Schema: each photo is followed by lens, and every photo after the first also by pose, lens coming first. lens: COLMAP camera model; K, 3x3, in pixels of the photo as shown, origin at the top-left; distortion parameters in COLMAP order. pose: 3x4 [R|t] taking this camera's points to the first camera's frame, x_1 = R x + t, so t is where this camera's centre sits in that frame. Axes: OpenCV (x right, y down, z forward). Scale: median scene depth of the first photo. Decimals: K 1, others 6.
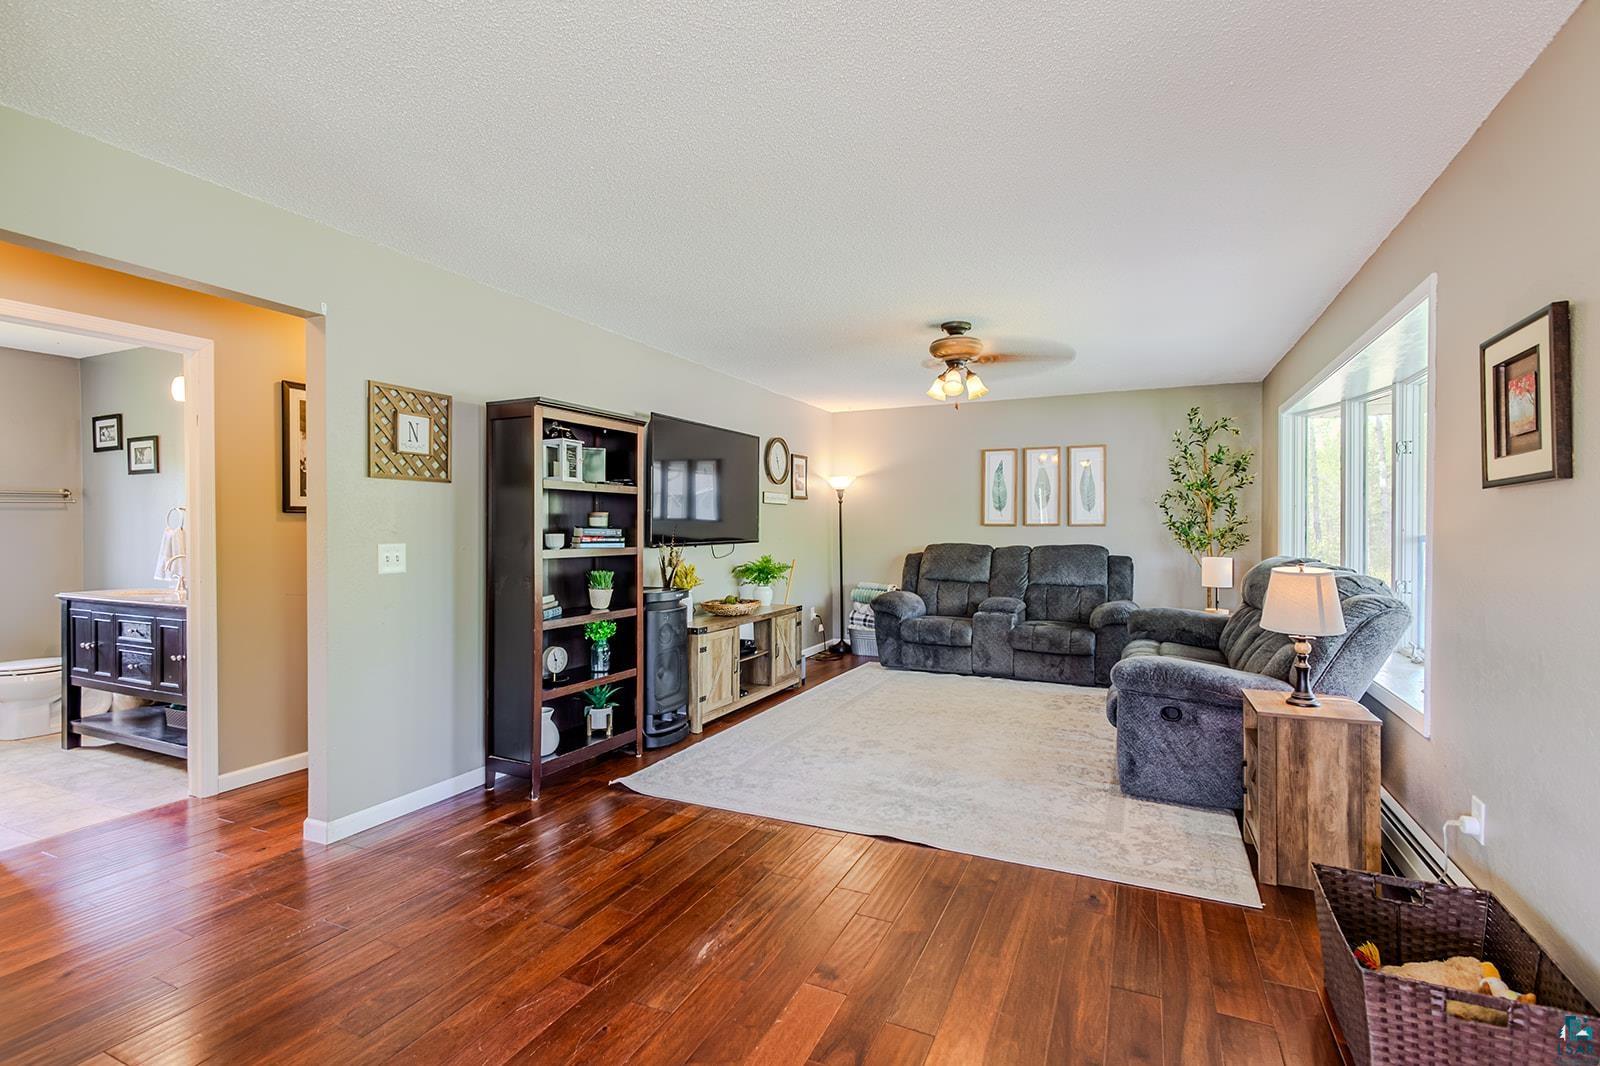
lens RADIAL K [[741.9, 0, 800.0], [0, 741.9, 533.0], [0, 0, 1]] dist [0.009916, -0.000262]
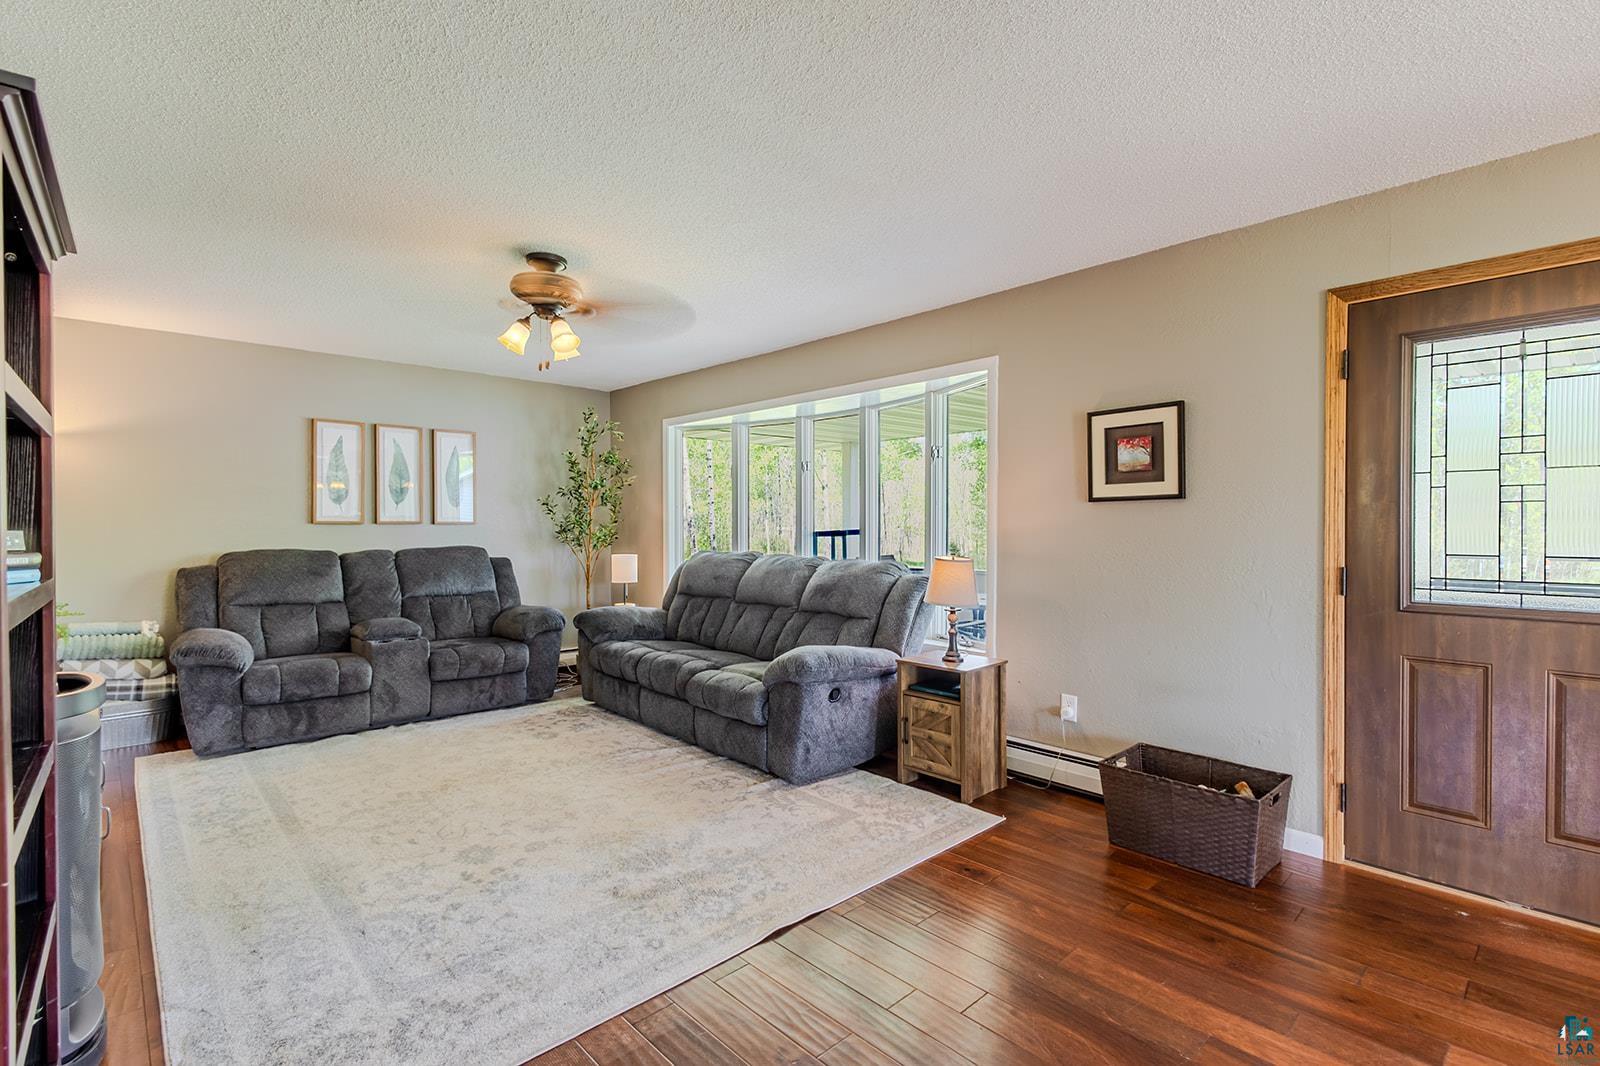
lens RADIAL K [[739.1, 0, 800.0], [0, 739.1, 533.0], [0, 0, 1]] dist [0.009862, 0.000211]
pose [[0.375924, -0.008679, 0.926610, -0.313303], [0.007021, 0.999954, 0.006517, -0.002693], [-0.926624, 0.004056, 0.375968, 0.375378]]
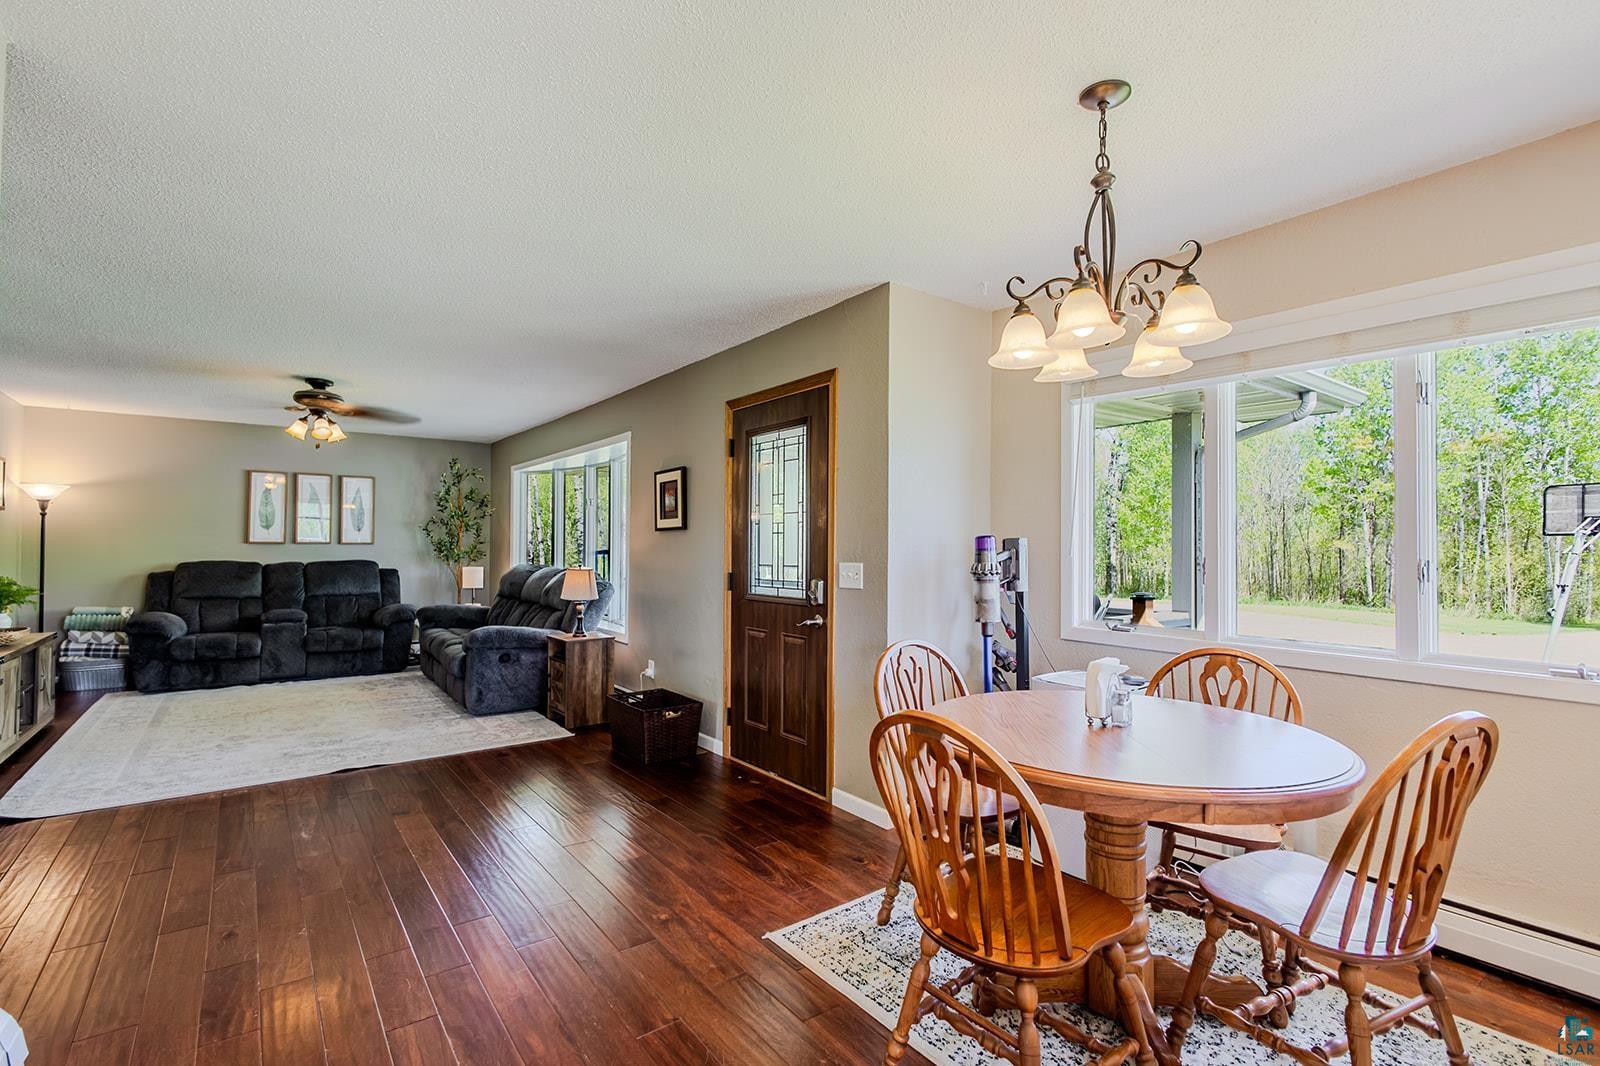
lens RADIAL K [[741.9, 0, 800.0], [0, 741.9, 533.0], [0, 0, 1]] dist [0.009916, -0.000262]
pose [[0.478915, 0.019146, 0.877652, -0.382788], [0.002040, 0.999735, -0.022923, 0.001458], [-0.877859, 0.012769, 0.478749, -0.223848]]
